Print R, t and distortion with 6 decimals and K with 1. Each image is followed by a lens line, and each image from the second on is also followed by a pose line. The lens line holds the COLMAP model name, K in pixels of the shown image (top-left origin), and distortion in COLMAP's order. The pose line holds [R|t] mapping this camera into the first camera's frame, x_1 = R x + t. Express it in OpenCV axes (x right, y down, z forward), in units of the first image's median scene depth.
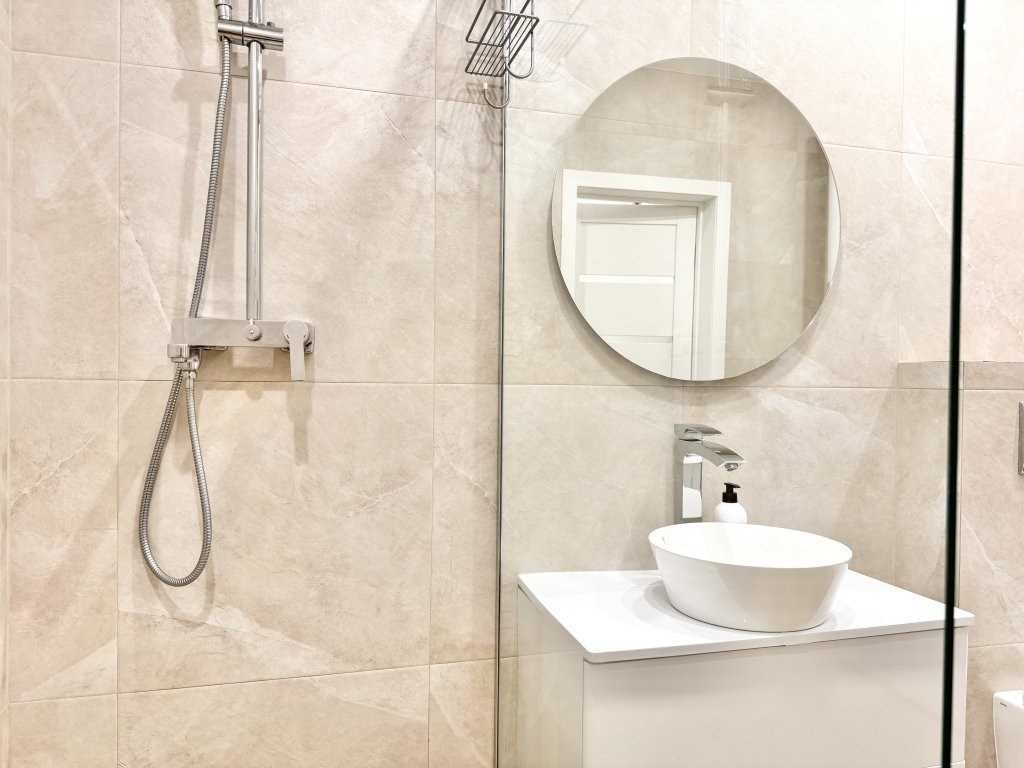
lens RADIAL K [[718.2, 0, 511.5], [0, 718.2, 388.5], [0, 0, 1]] dist [0.086388, -0.113338]
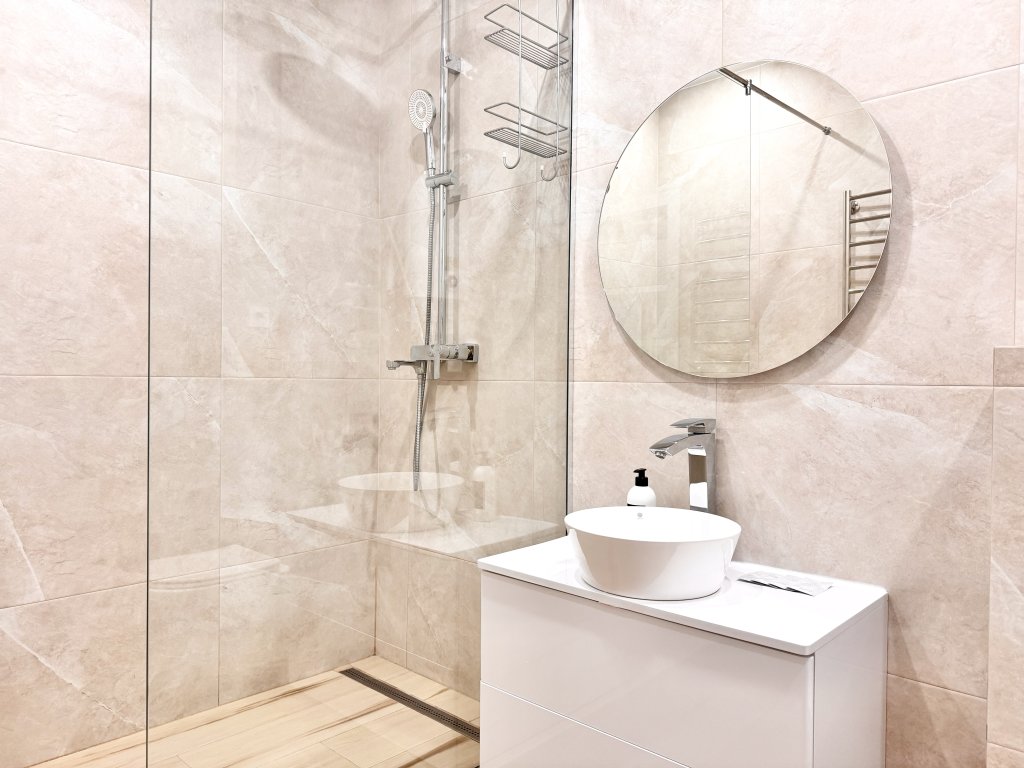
lens RADIAL K [[718.2, 0, 511.5], [0, 718.2, 388.5], [0, 0, 1]] dist [0.086388, -0.113338]
pose [[0.519833, 0.003585, -0.854261, 0.981685], [-0.012759, 0.999912, -0.003568, 0.011980], [0.854173, 0.012754, 0.519833, 0.205587]]
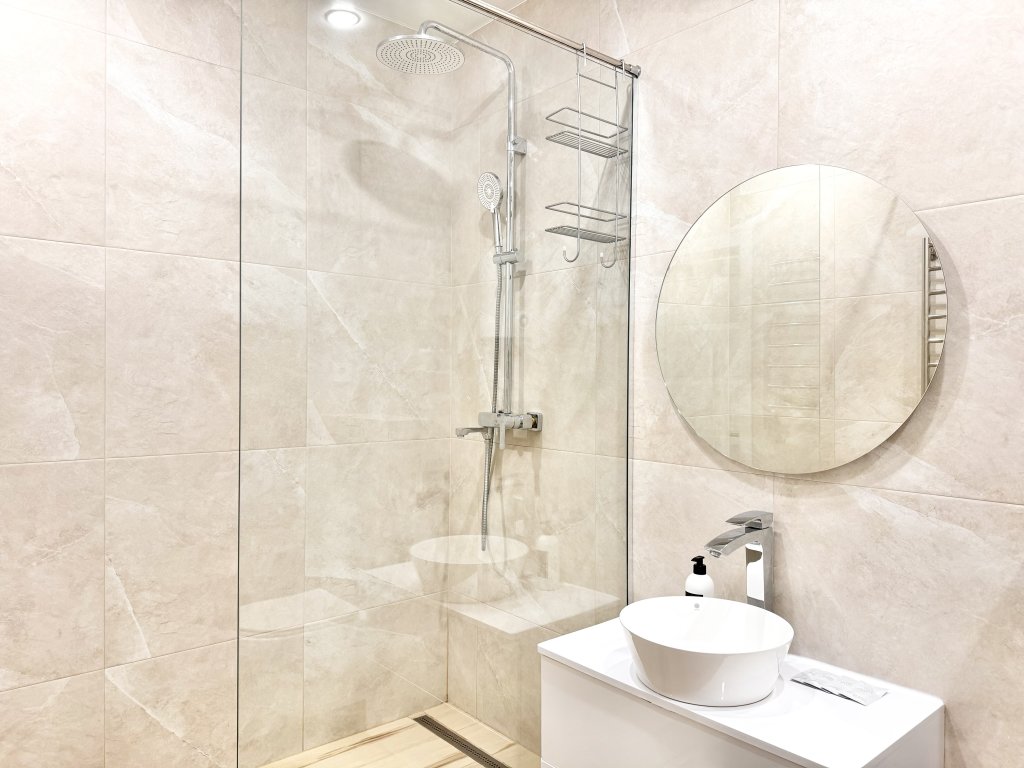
lens RADIAL K [[718.2, 0, 511.5], [0, 718.2, 388.5], [0, 0, 1]] dist [0.086388, -0.113338]
pose [[0.423635, 0.002456, -0.905830, 1.043148], [-0.012241, 0.999921, -0.003014, -0.123847], [0.905750, 0.012365, 0.423632, 0.202827]]
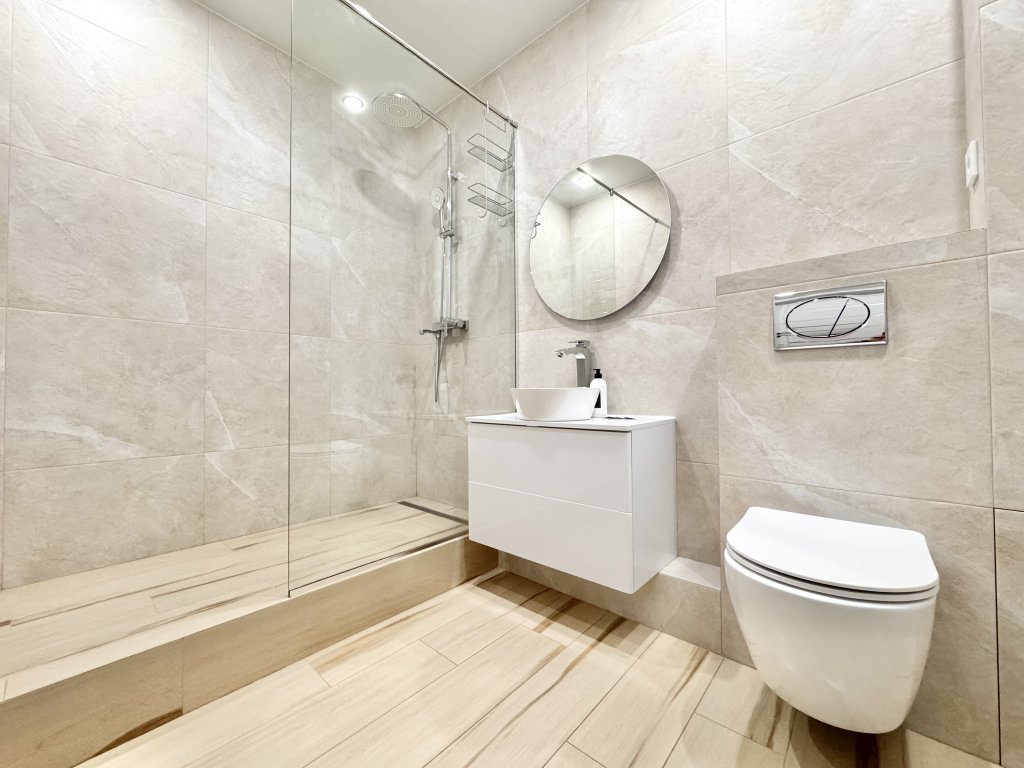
lens RADIAL K [[409.5, 0, 510.2], [0, 409.5, 383.6], [0, 0, 1]] dist [-0.003025, 0.000129]
pose [[0.539336, -0.031127, -0.841515, 1.069436], [0.004283, 0.999405, -0.034222, 0.201696], [0.842080, 0.014853, 0.539148, 0.209074]]
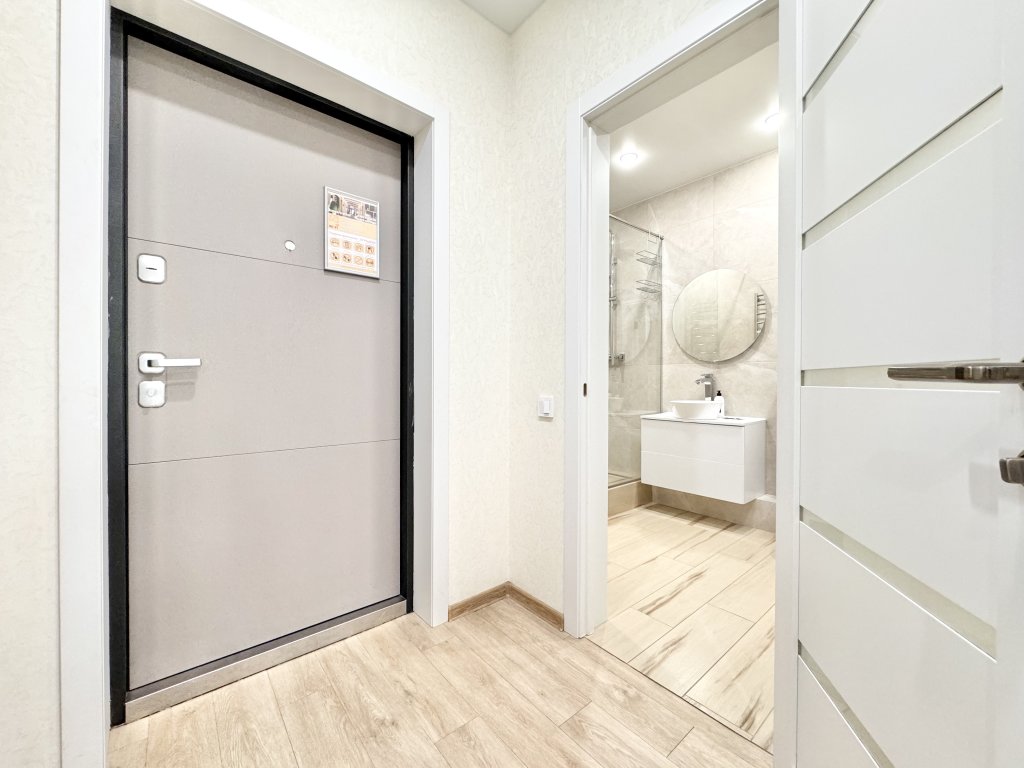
lens RADIAL K [[409.5, 0, 510.2], [0, 409.5, 383.6], [0, 0, 1]] dist [-0.003025, 0.000129]
pose [[0.412896, -0.004893, -0.910765, 1.629727], [-0.006689, 0.999942, -0.008404, 0.117938], [0.910754, 0.009562, 0.412840, -0.697161]]
